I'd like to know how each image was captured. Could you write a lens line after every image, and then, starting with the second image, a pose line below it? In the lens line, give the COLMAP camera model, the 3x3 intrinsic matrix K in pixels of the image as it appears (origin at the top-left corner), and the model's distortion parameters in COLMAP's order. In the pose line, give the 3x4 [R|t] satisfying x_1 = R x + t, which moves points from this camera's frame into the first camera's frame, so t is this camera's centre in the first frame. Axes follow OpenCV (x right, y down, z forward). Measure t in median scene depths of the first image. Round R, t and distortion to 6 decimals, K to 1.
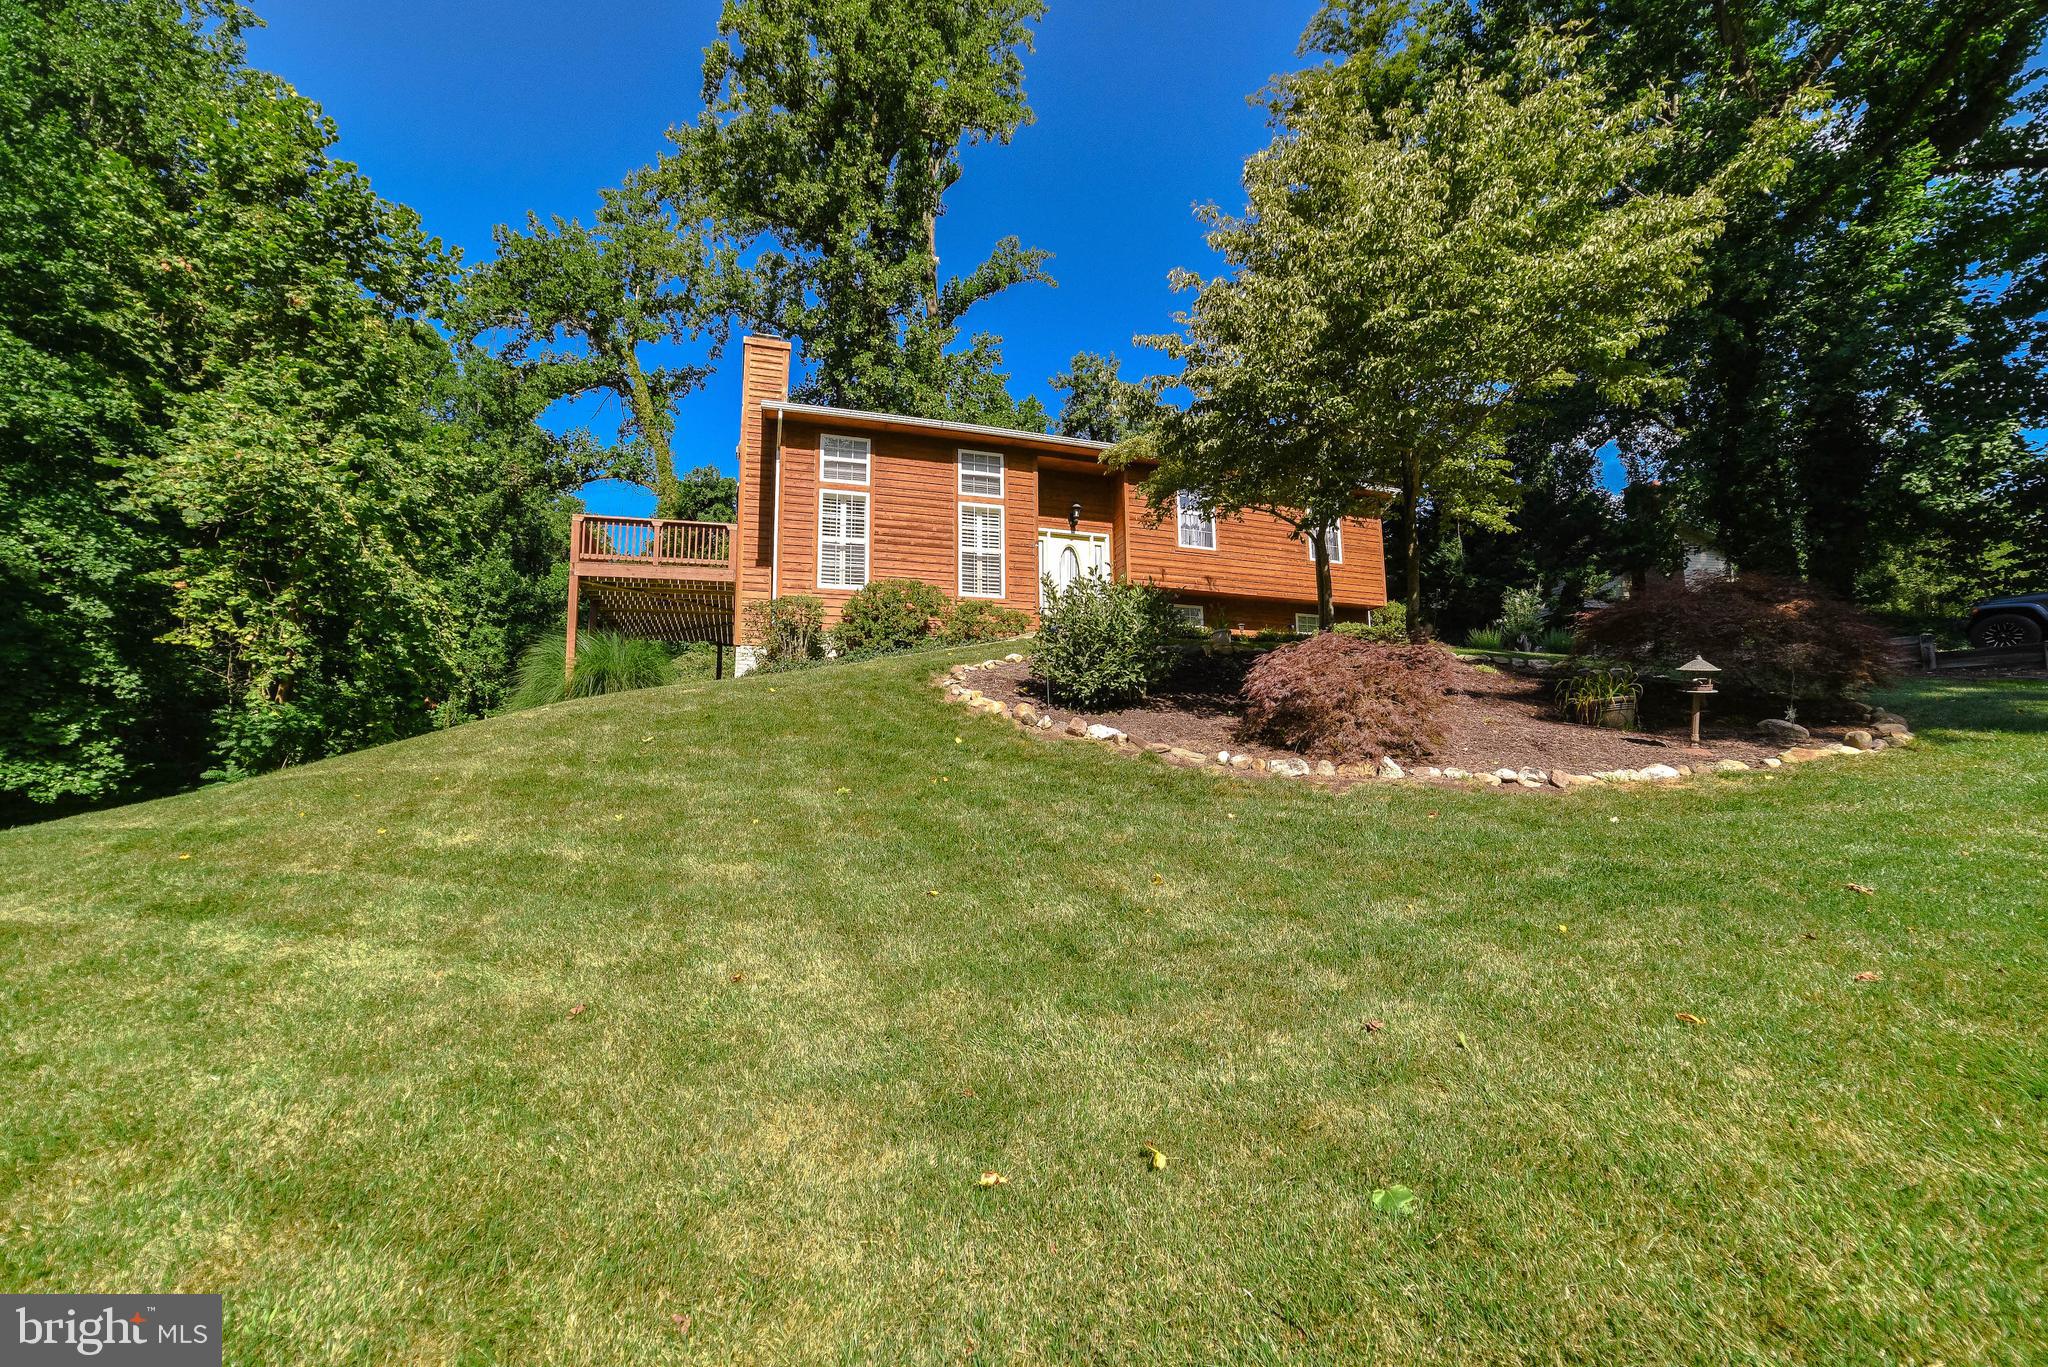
lens RADIAL K [[821.4, 0, 1011.6], [0, 821.4, 699.6], [0, 0, 1]] dist [-0.081068, 0.032675]
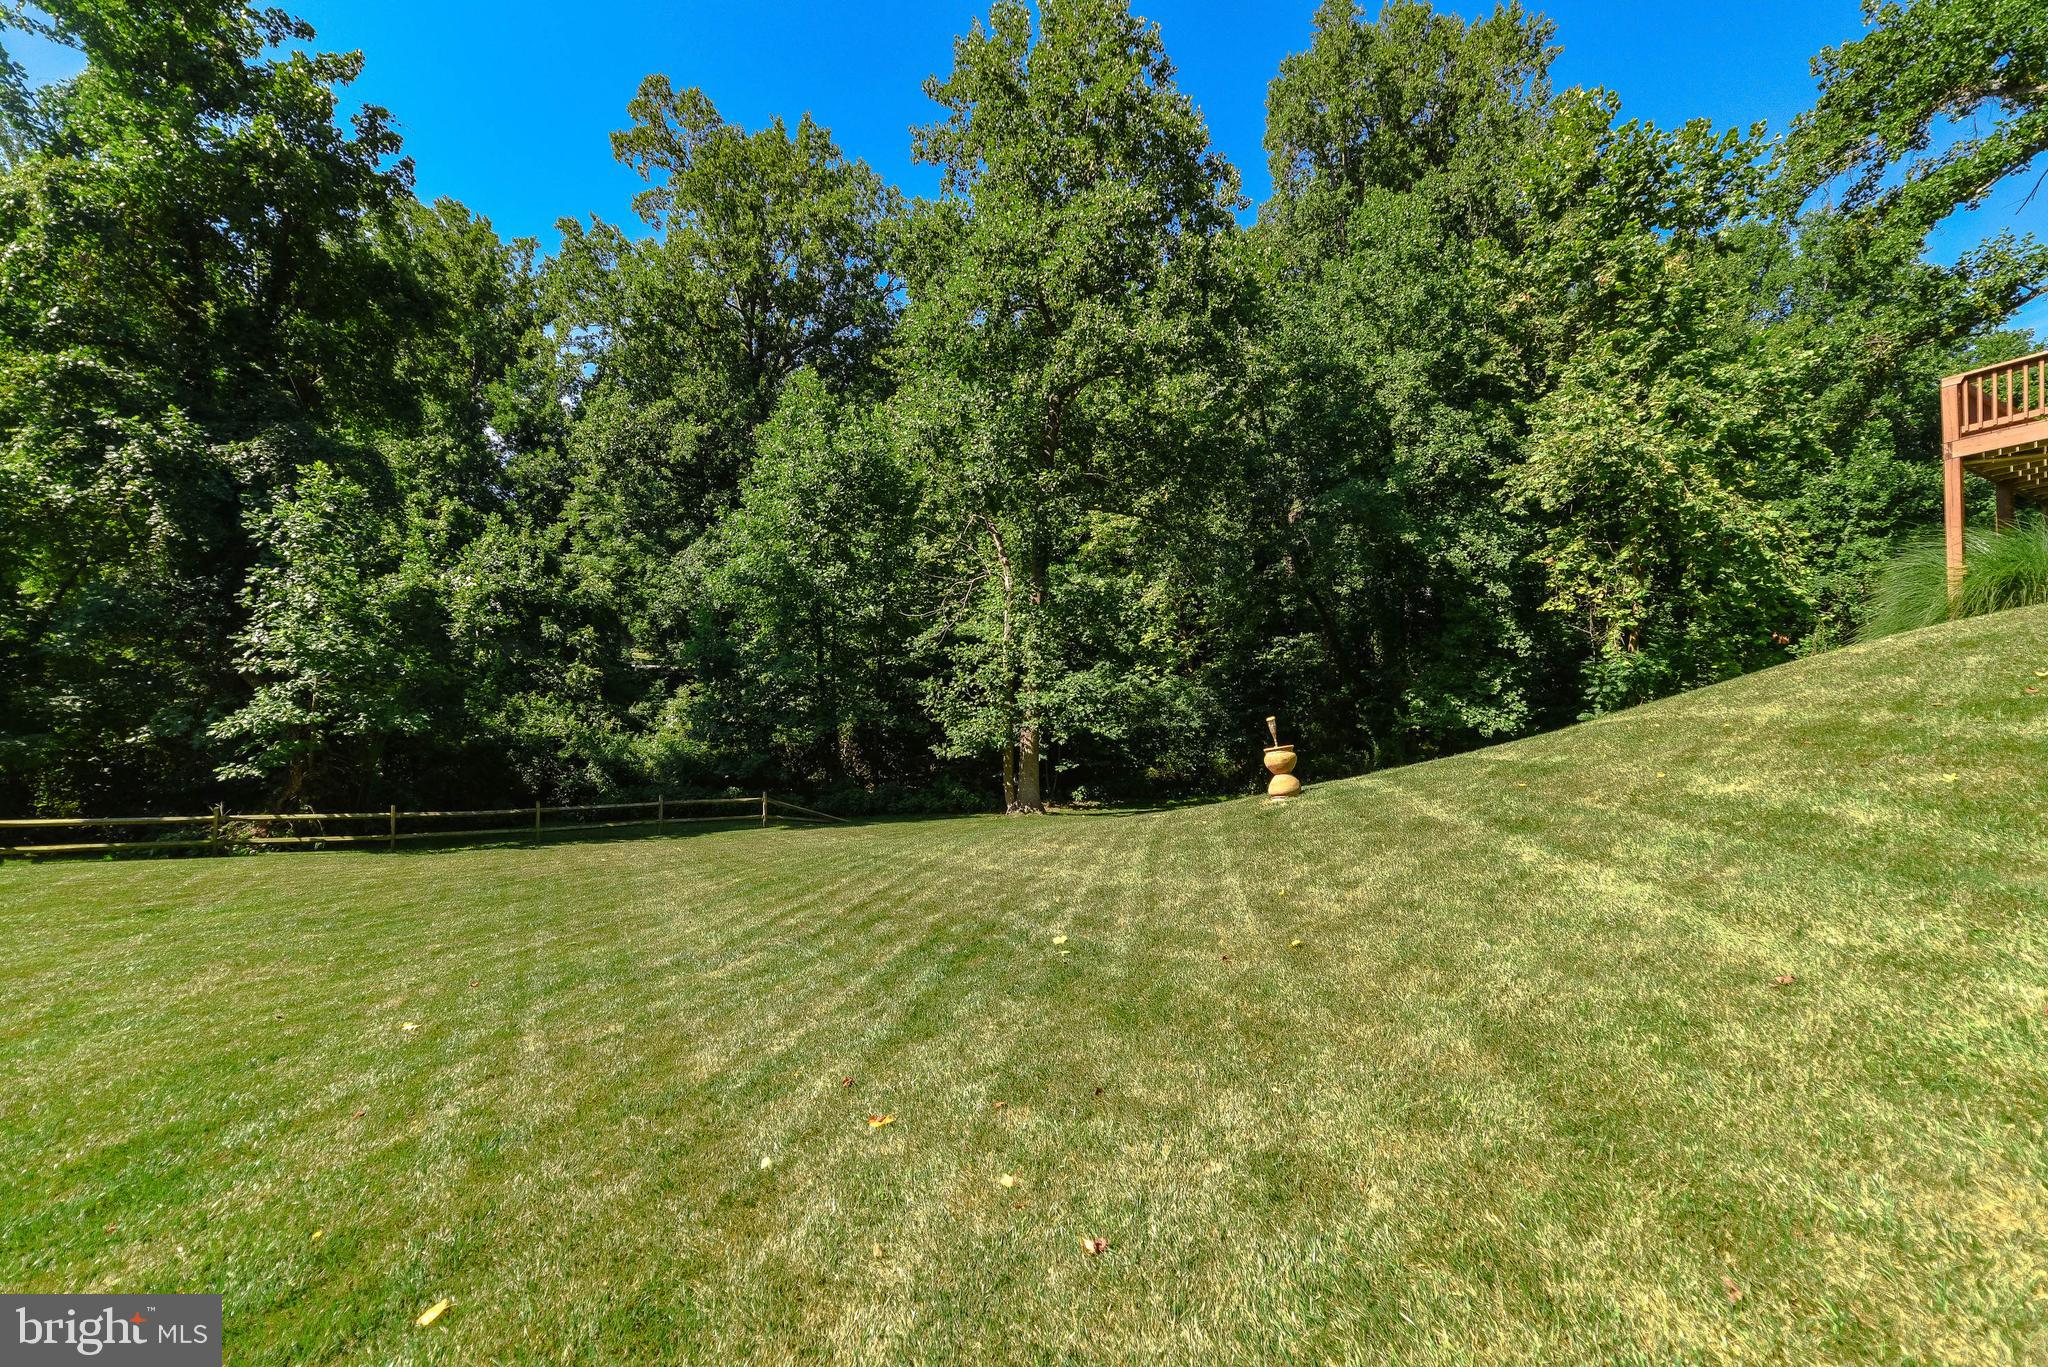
lens RADIAL K [[818.2, 0, 1030.5], [0, 818.2, 703.9], [0, 0, 1]] dist [-0.089687, 0.032529]
pose [[0.153890, -0.011509, -0.988021, 0.017461], [0.090371, 0.995905, 0.002475, -0.001242], [0.983947, -0.089670, 0.154300, 0.001701]]
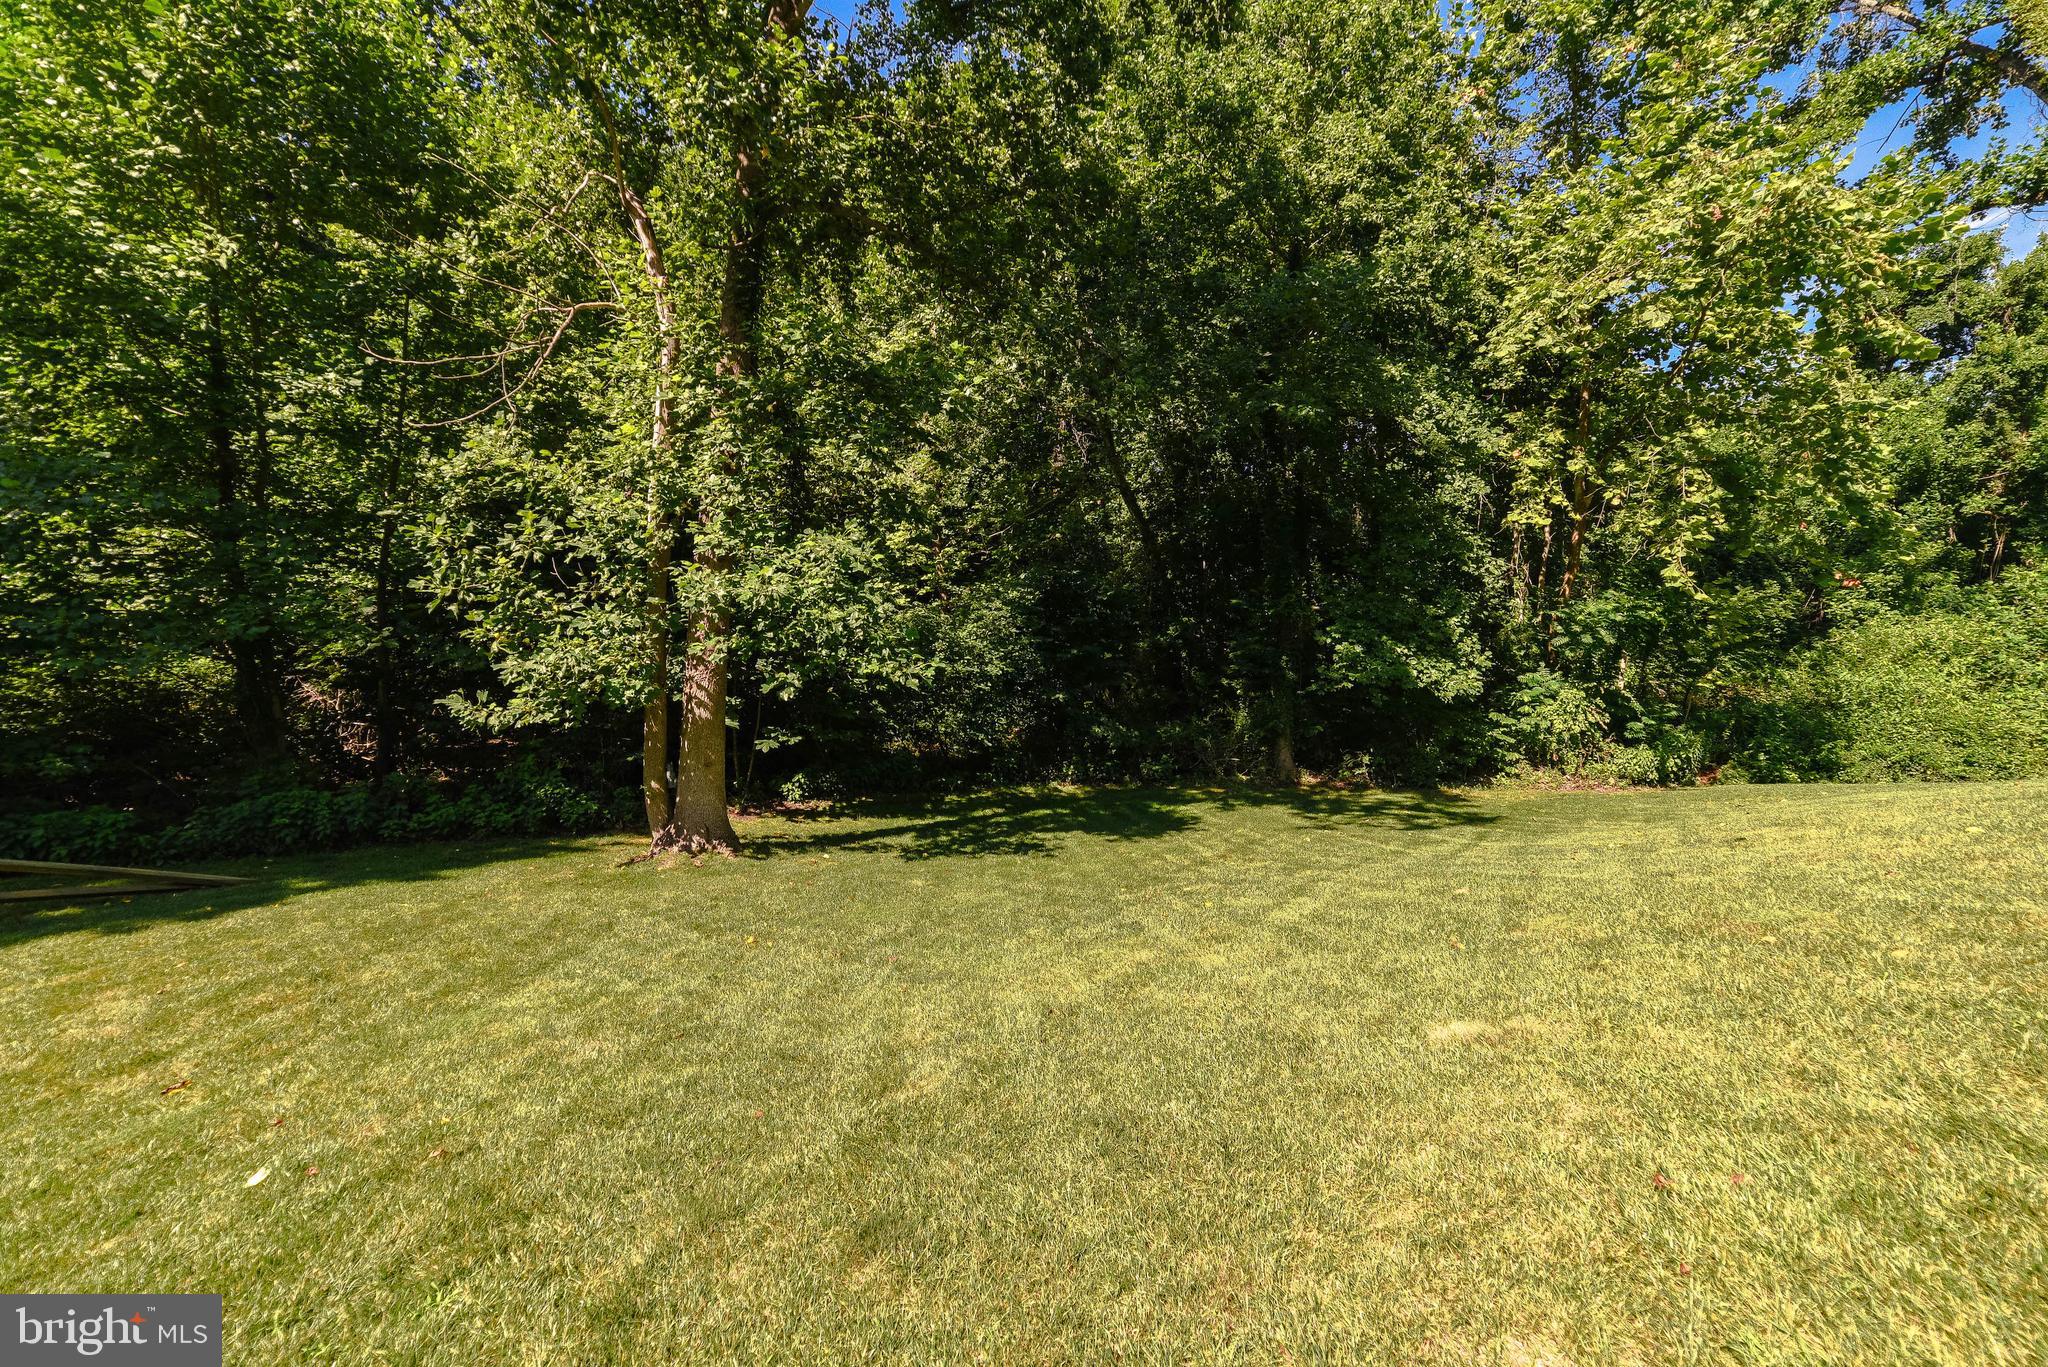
lens RADIAL K [[818.2, 0, 1030.5], [0, 818.2, 703.9], [0, 0, 1]] dist [-0.089687, 0.032529]
pose [[0.515607, 0.048297, -0.855463, -0.584193], [0.043616, 0.995636, 0.082499, 0.029424], [0.855715, -0.079849, 0.511250, 0.088922]]
